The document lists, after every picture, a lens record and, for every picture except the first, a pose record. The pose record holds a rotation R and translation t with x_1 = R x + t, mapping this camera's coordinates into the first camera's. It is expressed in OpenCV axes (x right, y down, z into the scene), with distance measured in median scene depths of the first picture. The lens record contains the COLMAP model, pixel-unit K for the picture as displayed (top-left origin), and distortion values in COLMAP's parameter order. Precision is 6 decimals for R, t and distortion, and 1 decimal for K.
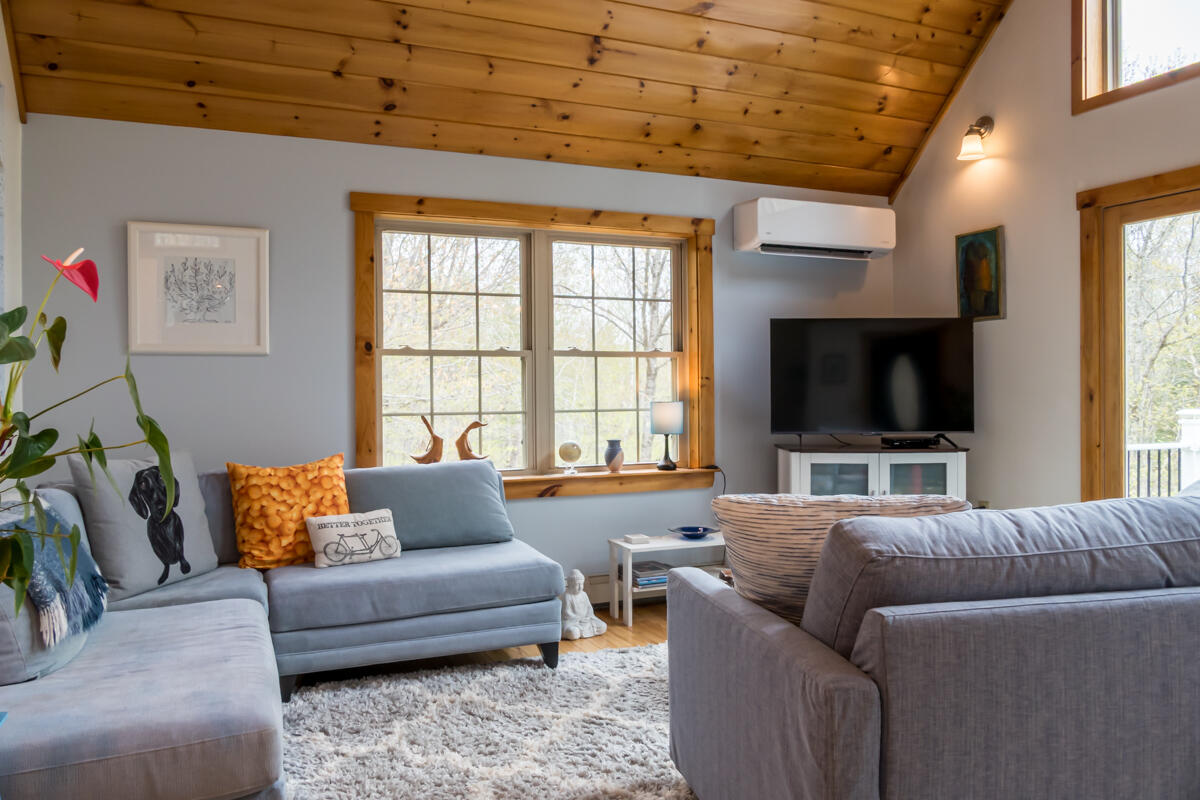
lens RADIAL K [[868.0, 0, 605.7], [0, 868.0, 388.1], [0, 0, 1]] dist [-0.008382, -0.009753]
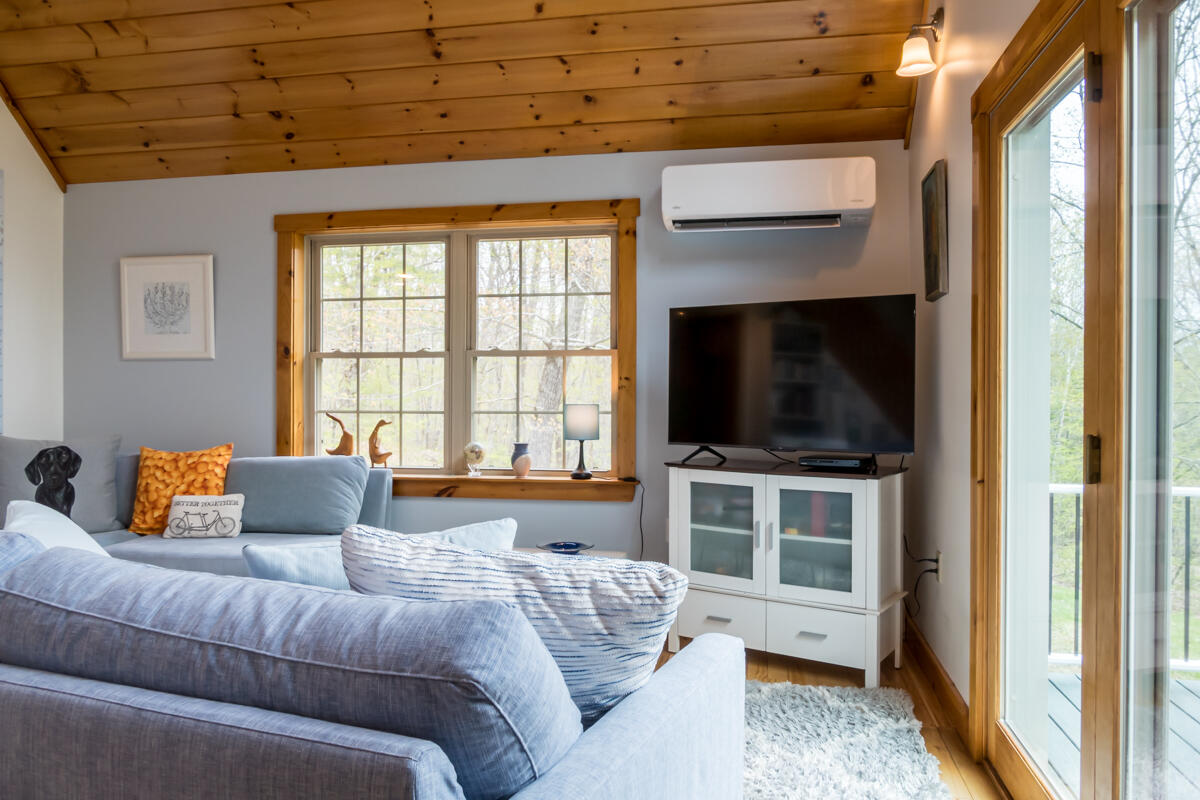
lens RADIAL K [[868.0, 0, 604.2], [0, 868.0, 396.9], [0, 0, 1]] dist [-0.008382, -0.009753]
pose [[0.828775, 0.012503, -0.559442, 0.662722], [-0.005717, 0.999887, 0.013878, -0.005486], [0.559552, -0.008303, 0.828754, 0.278730]]
